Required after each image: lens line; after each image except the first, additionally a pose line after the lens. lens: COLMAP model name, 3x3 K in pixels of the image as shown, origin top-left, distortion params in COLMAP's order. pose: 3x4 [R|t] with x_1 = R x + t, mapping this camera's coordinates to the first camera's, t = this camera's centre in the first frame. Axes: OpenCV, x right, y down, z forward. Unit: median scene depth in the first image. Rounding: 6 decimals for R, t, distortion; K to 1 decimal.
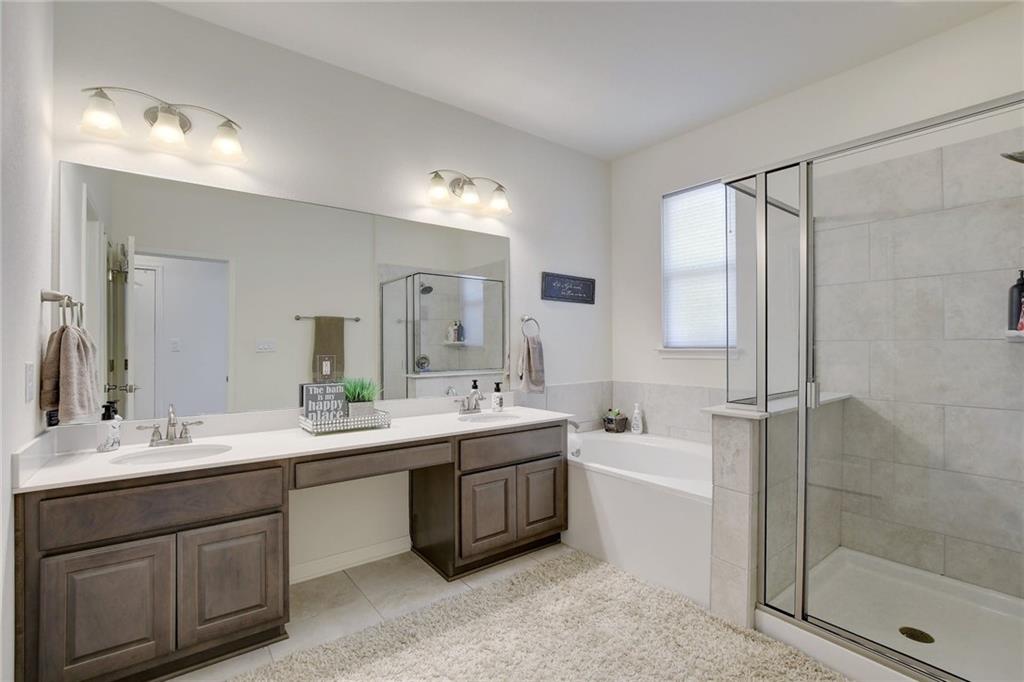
lens RADIAL K [[459.8, 0, 522.7], [0, 459.8, 343.8], [0, 0, 1]] dist [-0.022785, 0.000566]
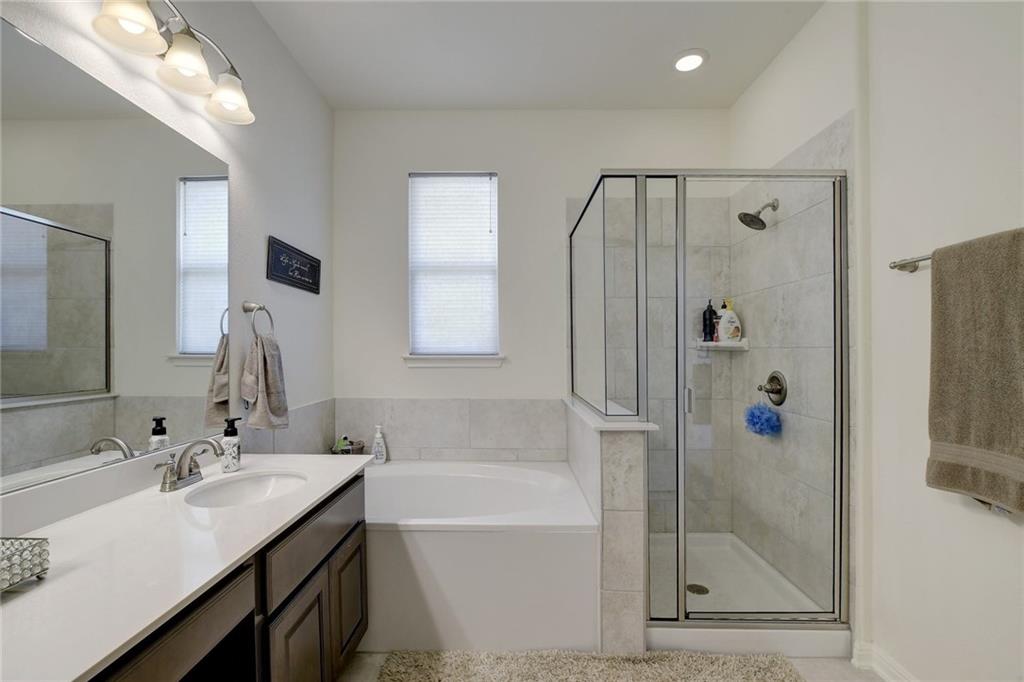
lens RADIAL K [[459.8, 0, 505.8], [0, 459.8, 348.8], [0, 0, 1]] dist [-0.022785, 0.000566]
pose [[0.633271, 0.008068, 0.773888, -0.254760], [-0.007505, 0.999963, -0.004283, 0.000129], [-0.773894, -0.003095, 0.633308, 0.375714]]
